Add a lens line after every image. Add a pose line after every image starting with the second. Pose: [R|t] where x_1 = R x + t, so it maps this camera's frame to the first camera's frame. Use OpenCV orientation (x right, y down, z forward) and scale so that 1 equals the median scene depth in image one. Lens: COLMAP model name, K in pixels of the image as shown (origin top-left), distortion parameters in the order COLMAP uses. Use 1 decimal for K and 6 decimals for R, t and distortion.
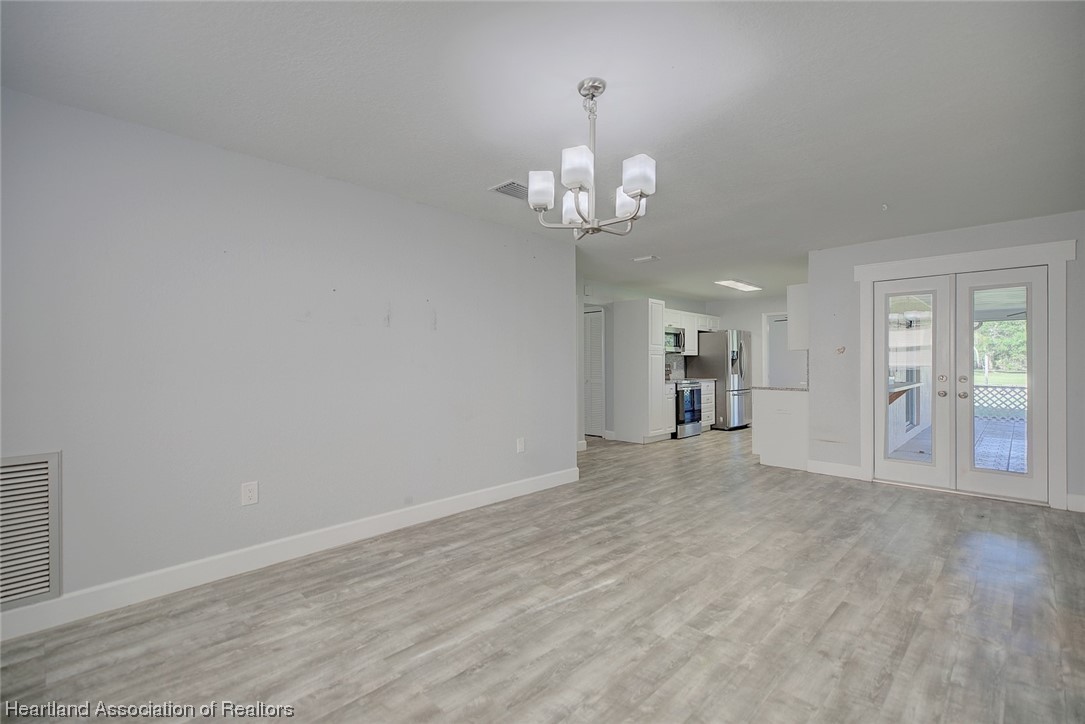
lens RADIAL K [[494.6, 0, 538.6], [0, 494.6, 366.2], [0, 0, 1]] dist [0.003734, -0.001563]
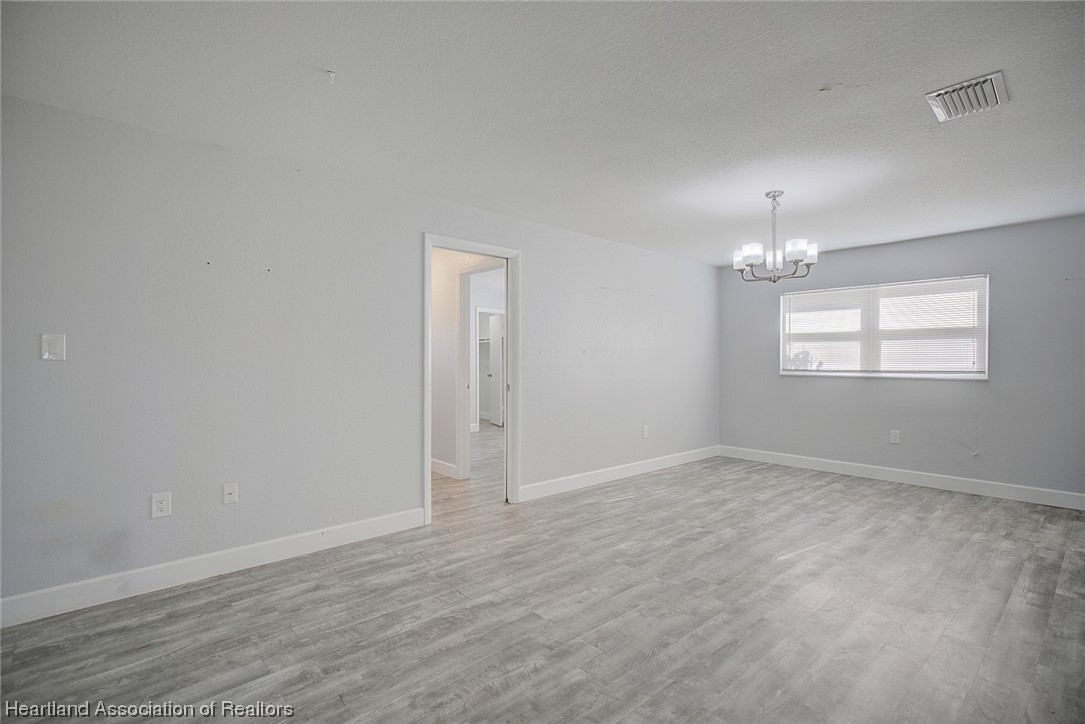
lens RADIAL K [[494.6, 0, 535.2], [0, 494.6, 359.0], [0, 0, 1]] dist [0.003734, -0.001563]
pose [[-0.995714, 0.002792, 0.092449, 0.636999], [0.002827, 0.999996, 0.000252, -0.022742], [-0.092448, 0.000512, -0.995717, 2.313454]]
